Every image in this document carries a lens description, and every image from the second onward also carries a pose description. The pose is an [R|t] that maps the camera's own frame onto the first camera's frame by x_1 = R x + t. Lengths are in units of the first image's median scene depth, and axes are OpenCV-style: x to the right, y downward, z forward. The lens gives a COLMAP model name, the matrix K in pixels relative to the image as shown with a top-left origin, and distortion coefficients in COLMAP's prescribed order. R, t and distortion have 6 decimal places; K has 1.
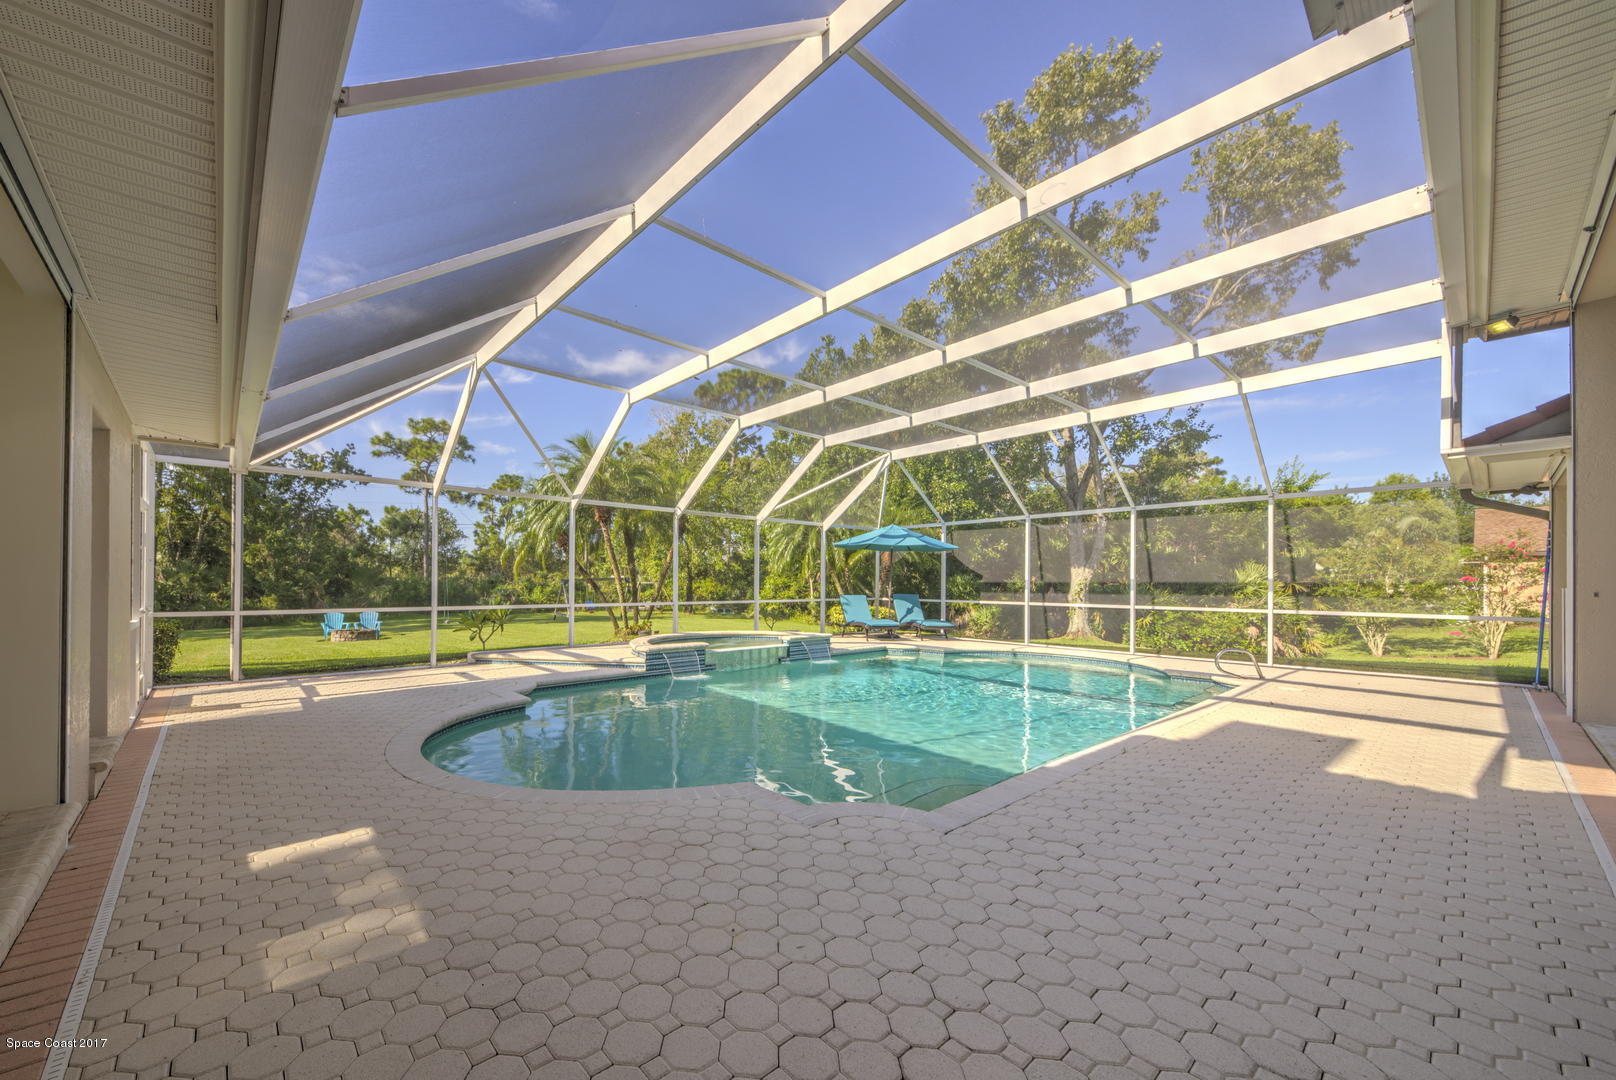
lens RADIAL K [[614.6, 0, 729.8], [0, 614.6, 585.6], [0, 0, 1]] dist [0.002266, 0.000039]
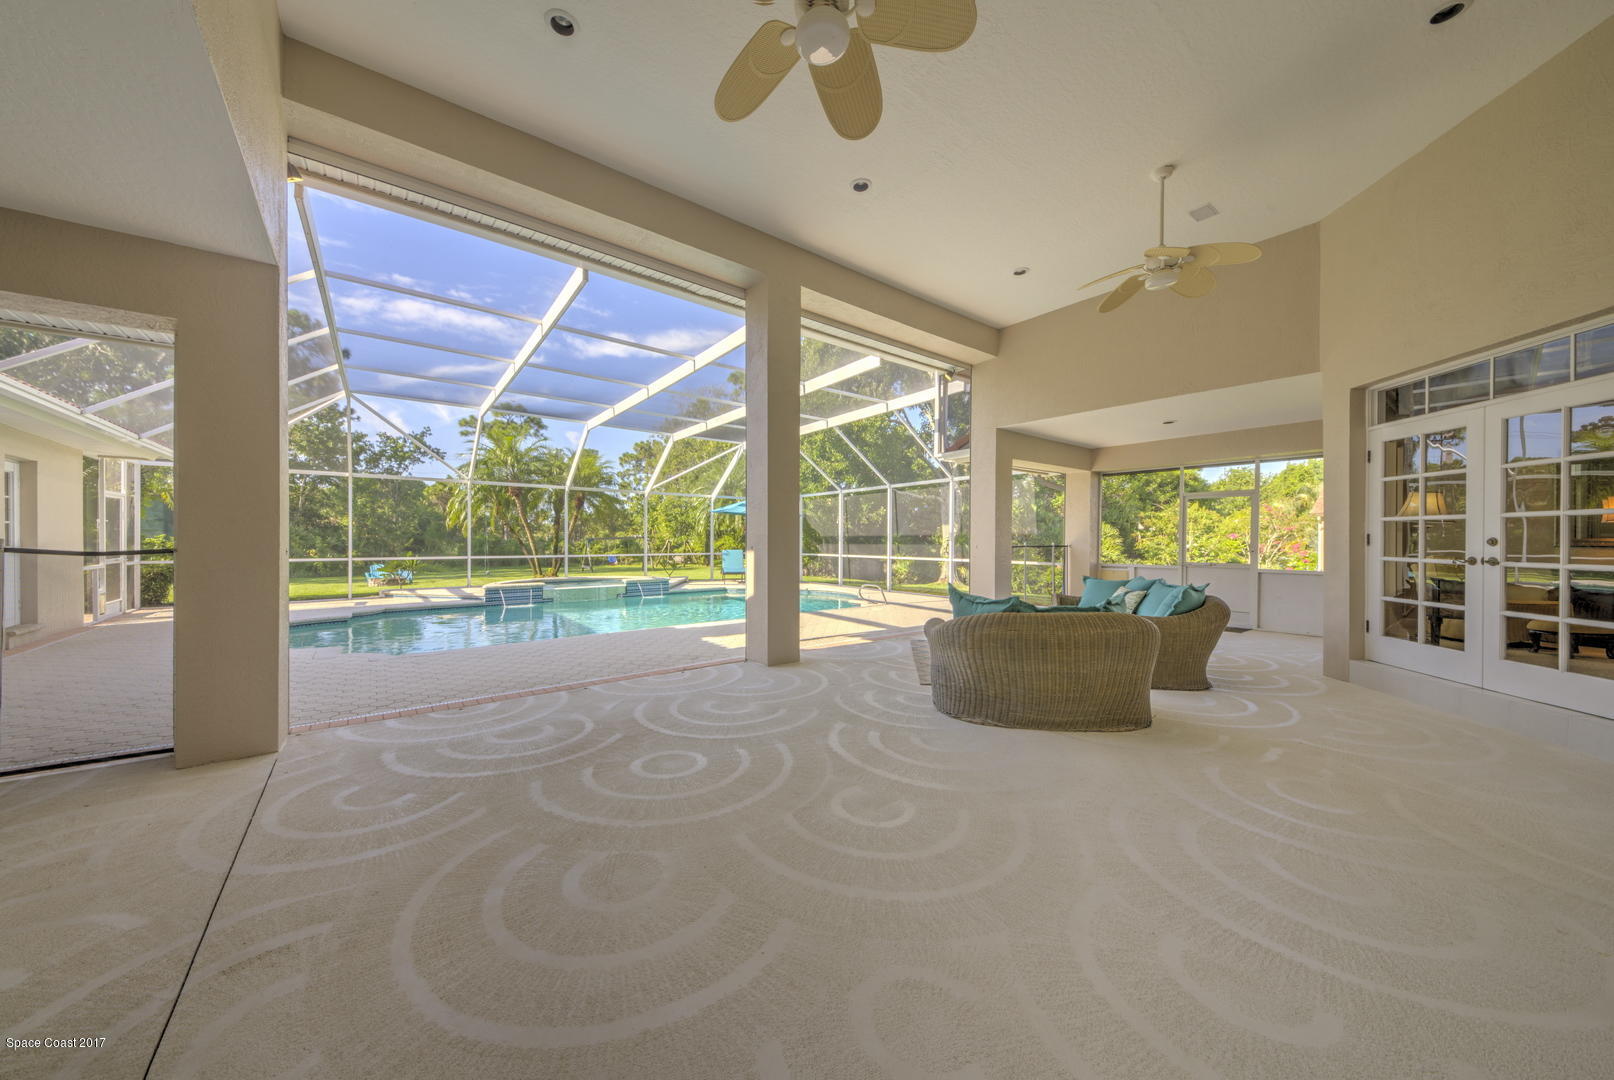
lens RADIAL K [[551.7, 0, 811.1], [0, 551.7, 541.2], [0, 0, 1]] dist [0.016515, -0.000712]
pose [[0.999485, -0.004929, -0.031701, 0.401450], [0.004914, 0.999988, -0.000548, -0.001103], [0.031703, 0.000391, 0.999497, -0.180071]]
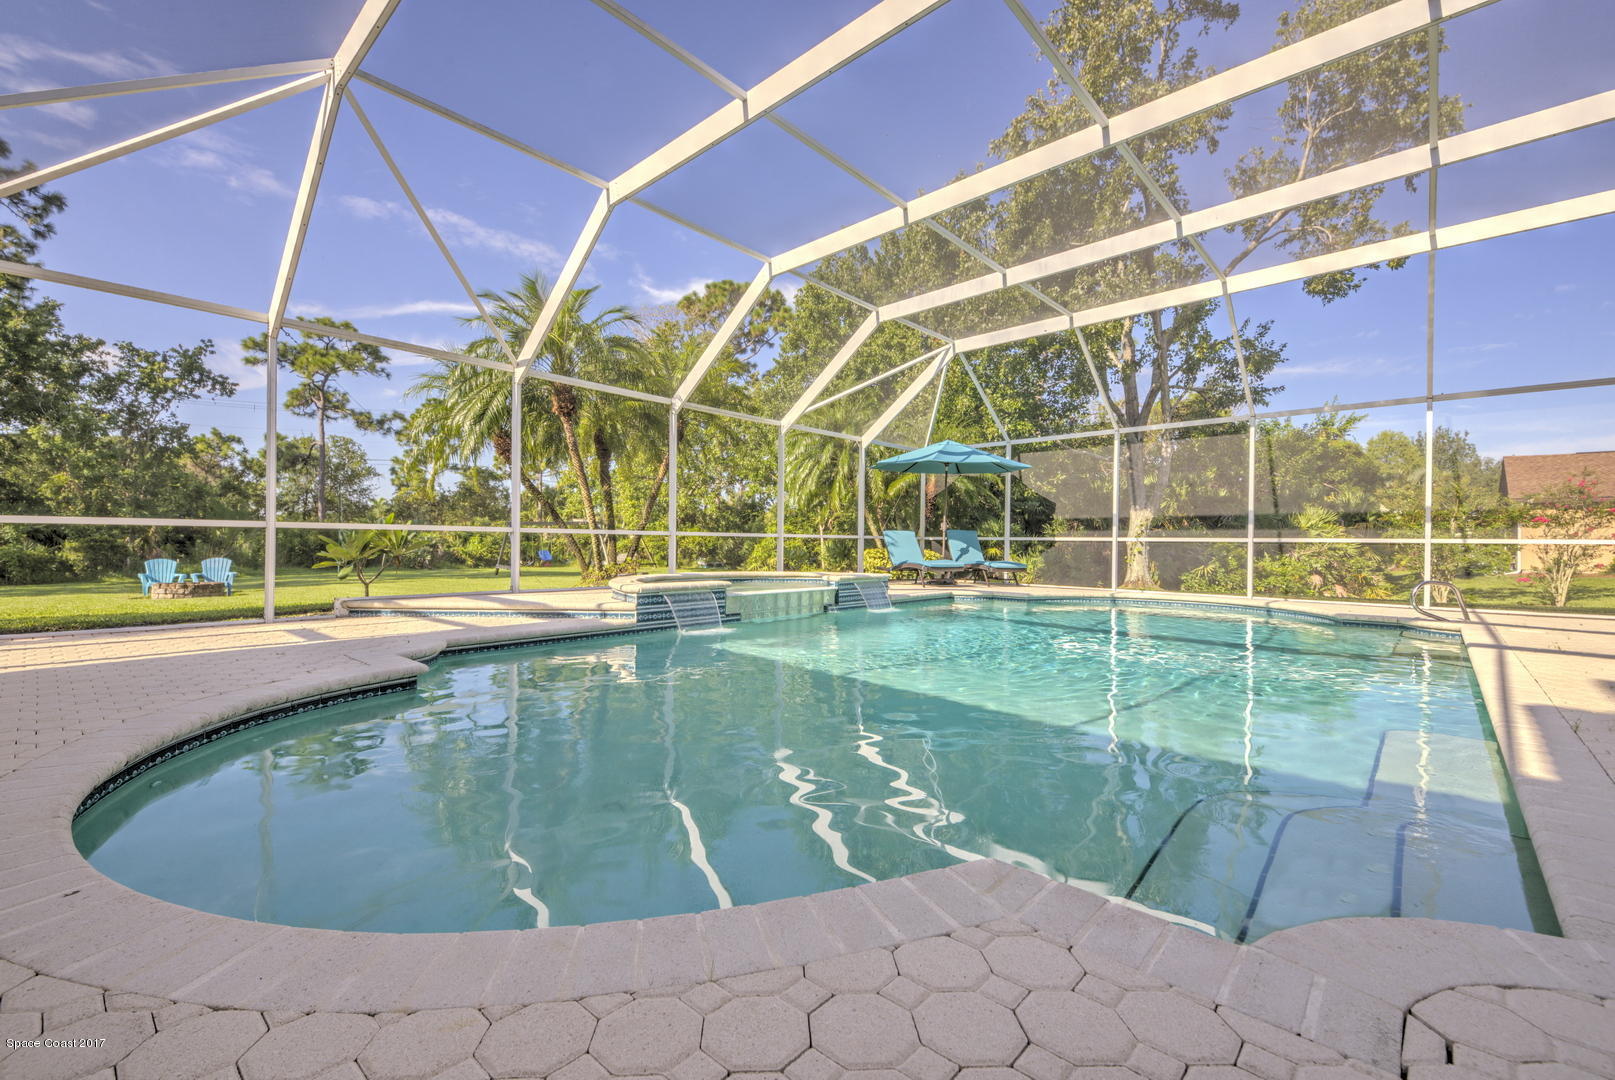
lens RADIAL K [[686.8, 0, 818.6], [0, 686.8, 551.1], [0, 0, 1]] dist [0.001322, -0.003859]
pose [[0.987950, 0.001097, 0.154771, -0.035283], [-0.002447, 0.999961, 0.008533, 0.033915], [-0.154756, -0.008809, 0.987913, 0.154920]]
